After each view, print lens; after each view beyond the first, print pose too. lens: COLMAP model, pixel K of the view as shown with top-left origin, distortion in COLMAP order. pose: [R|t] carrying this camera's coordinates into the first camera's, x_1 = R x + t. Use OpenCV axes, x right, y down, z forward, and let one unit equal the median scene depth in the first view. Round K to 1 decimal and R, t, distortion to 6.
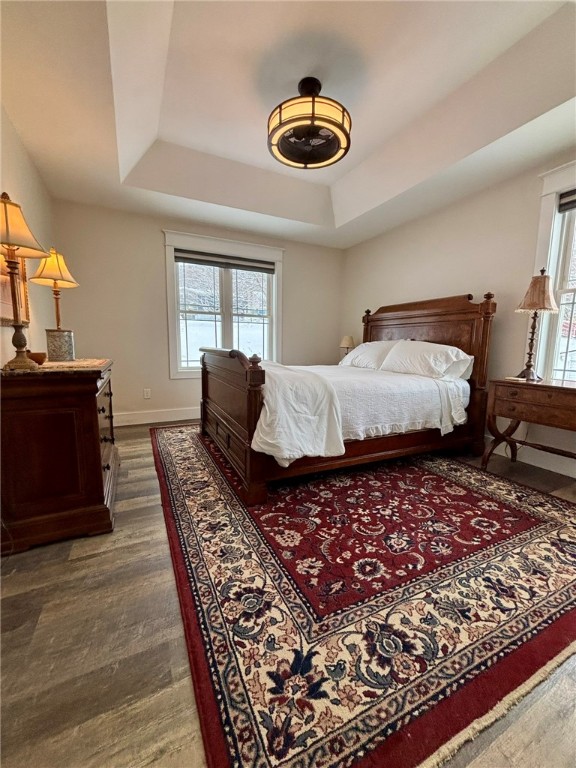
lens RADIAL K [[309.1, 0, 290.1], [0, 309.1, 382.0], [0, 0, 1]] dist [0.000907, -0.000202]
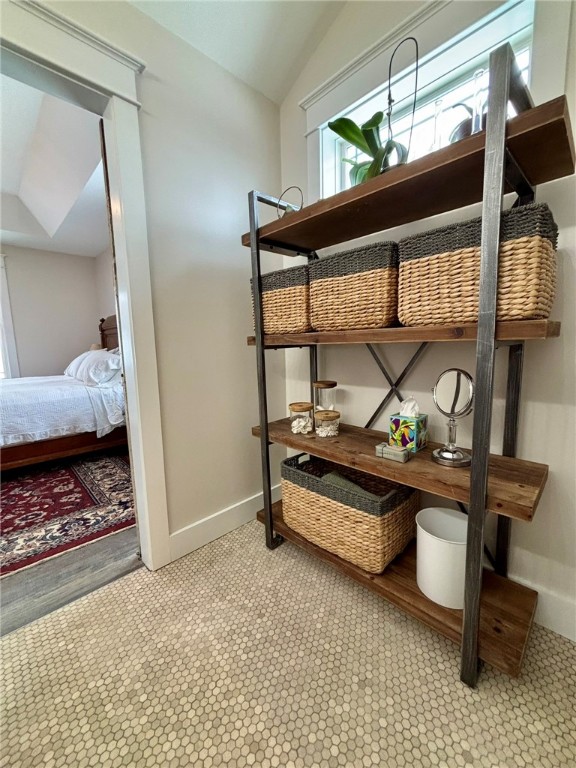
lens RADIAL K [[309.1, 0, 289.4], [0, 309.1, 381.1], [0, 0, 1]] dist [0.000907, -0.000202]
pose [[0.953160, -0.071051, 0.294004, 1.035707], [0.071936, 0.997379, 0.007815, 0.016827], [-0.293789, 0.013700, 0.955772, -0.314134]]
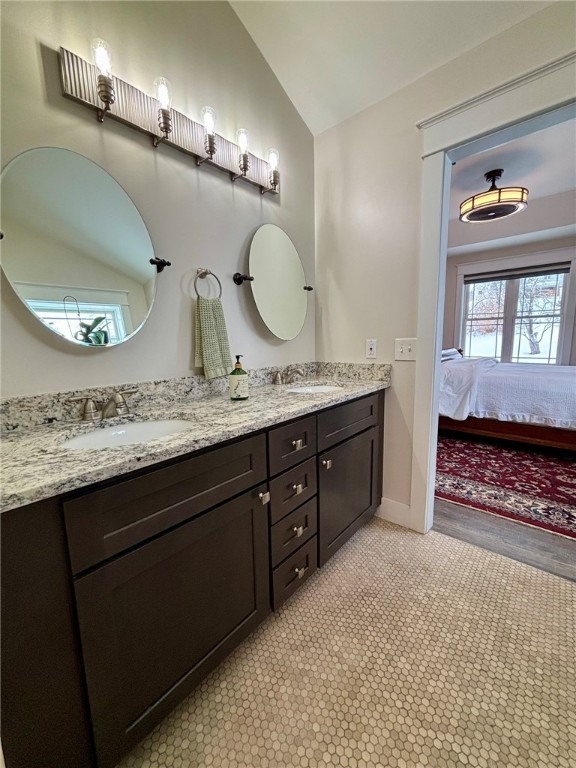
lens RADIAL K [[309.1, 0, 289.7], [0, 309.1, 383.1], [0, 0, 1]] dist [0.000907, -0.000202]
pose [[0.374494, 0.114935, -0.920078, 1.194293], [-0.087398, 0.992245, 0.088377, -0.013981], [0.923101, 0.047316, 0.381635, -0.410766]]
